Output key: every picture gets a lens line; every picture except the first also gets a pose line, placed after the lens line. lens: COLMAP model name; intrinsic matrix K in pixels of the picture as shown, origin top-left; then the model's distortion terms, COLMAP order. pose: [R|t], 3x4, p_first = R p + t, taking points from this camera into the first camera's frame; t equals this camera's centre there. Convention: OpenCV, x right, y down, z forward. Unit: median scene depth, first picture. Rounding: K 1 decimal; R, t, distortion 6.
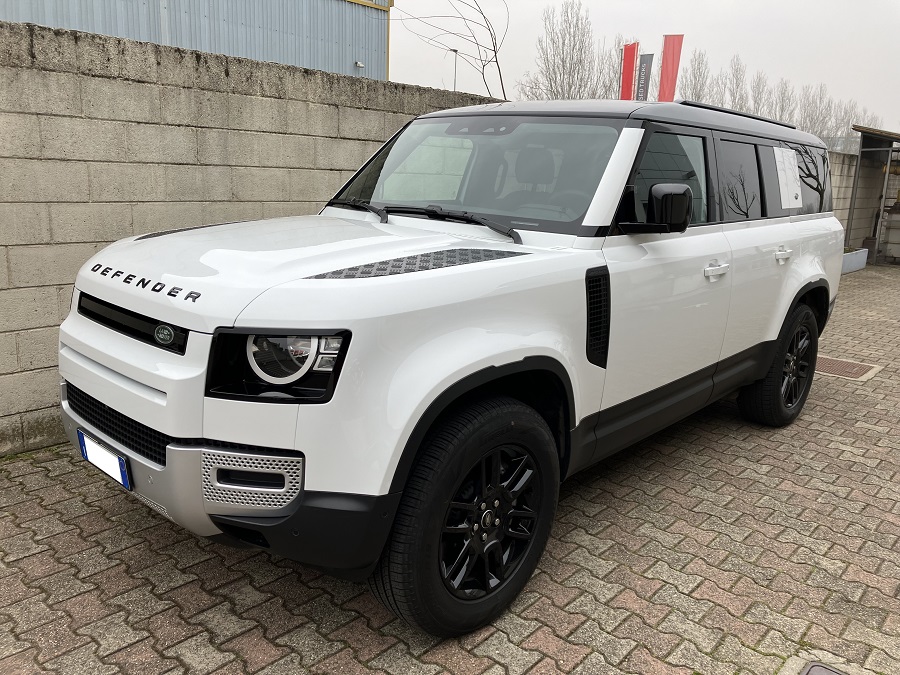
lens RADIAL K [[743.1, 0, 458.7], [0, 743.1, 322.6], [0, 0, 1]] dist [0.016113, -0.005783]
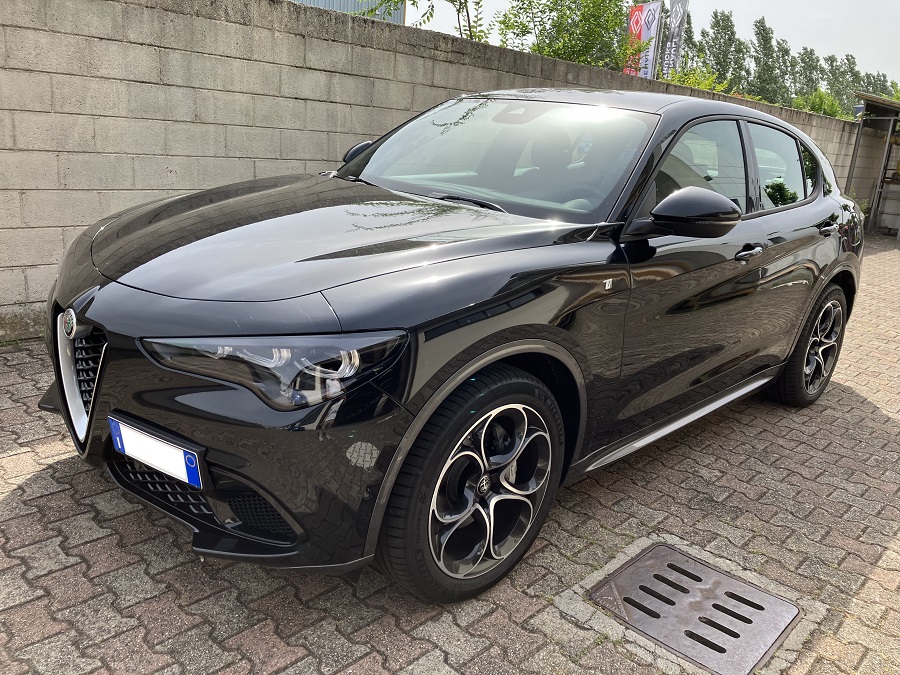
lens RADIAL K [[743.1, 0, 461.7], [0, 743.1, 327.2], [0, 0, 1]] dist [0.016113, -0.005783]
pose [[0.998736, 0.048903, -0.011652, 0.109120], [-0.048134, 0.997093, 0.059072, 0.049779], [0.014507, -0.058436, 0.998186, -0.064268]]
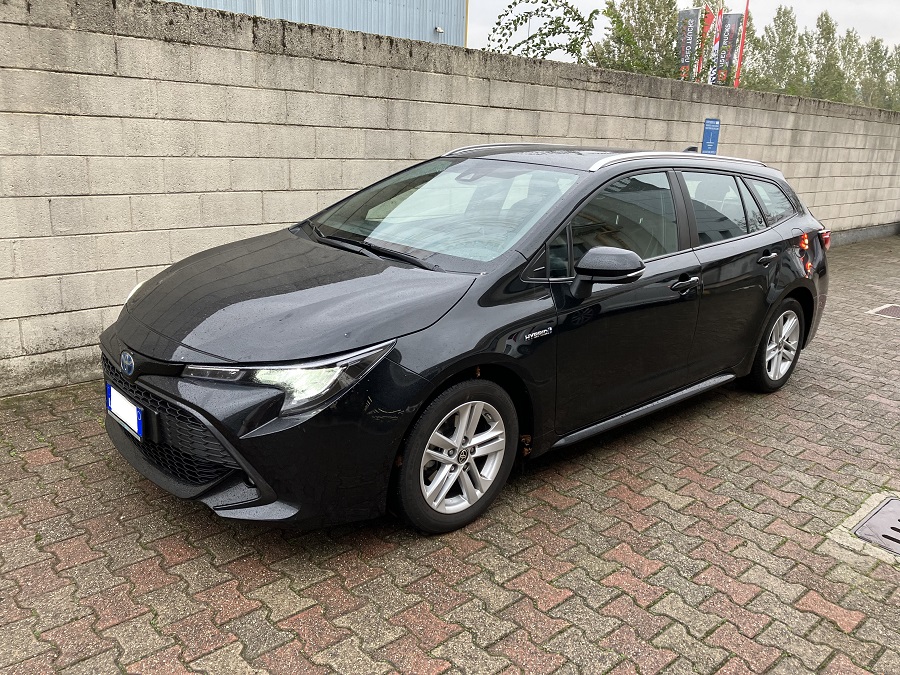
lens RADIAL K [[743.1, 0, 444.4], [0, 743.1, 326.7], [0, 0, 1]] dist [0.016113, -0.005783]
pose [[0.994831, 0.026977, -0.097897, -0.134084], [-0.022093, 0.998473, 0.050642, 0.057397], [0.099113, -0.048217, 0.993907, -0.265034]]
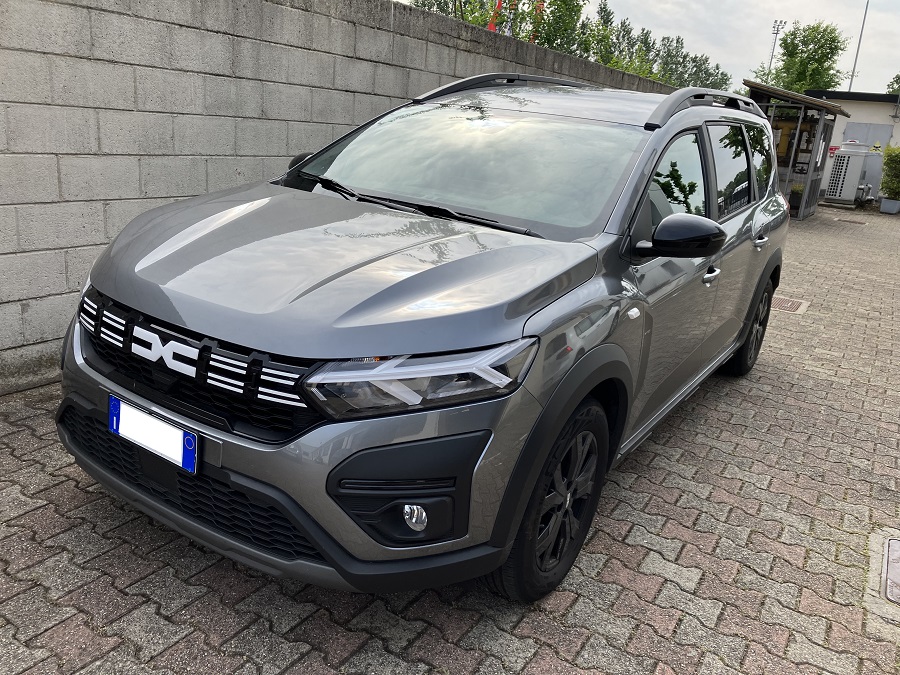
lens RADIAL K [[743.1, 0, 454.1], [0, 743.1, 338.3], [0, 0, 1]] dist [0.016113, -0.005783]
pose [[0.983177, -0.000136, 0.182657, -0.266850], [-0.018067, 0.995023, 0.097991, 0.021096], [-0.181761, -0.099643, 0.978281, -0.006871]]
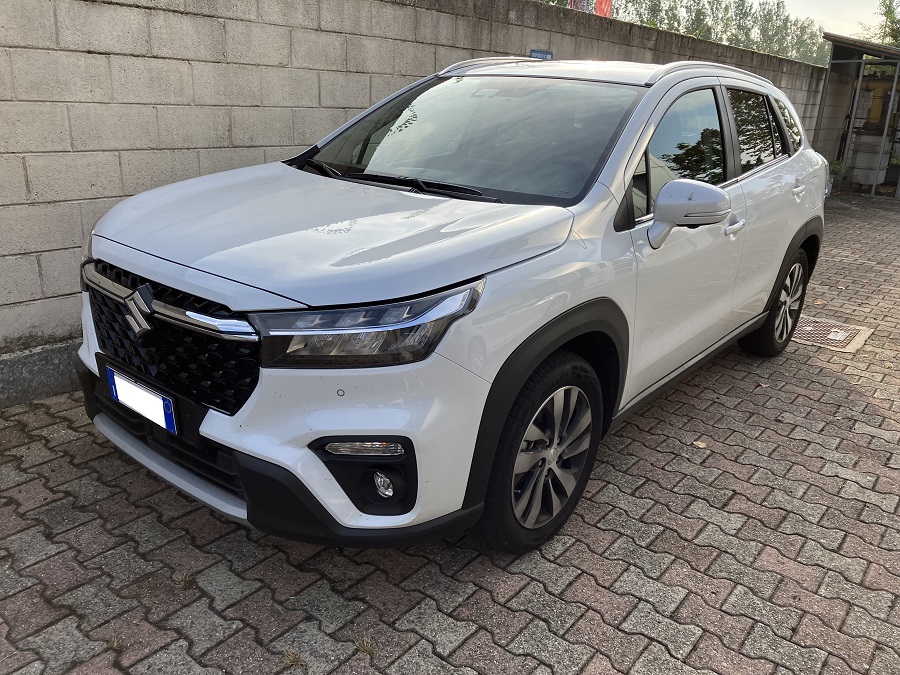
lens RADIAL K [[743.1, 0, 451.5], [0, 743.1, 327.1], [0, 0, 1]] dist [0.016113, -0.005783]
pose [[0.998504, -0.008193, 0.054062, 0.132910], [0.002411, 0.994346, 0.106163, -0.046064], [-0.054626, -0.105874, 0.992878, 0.394648]]
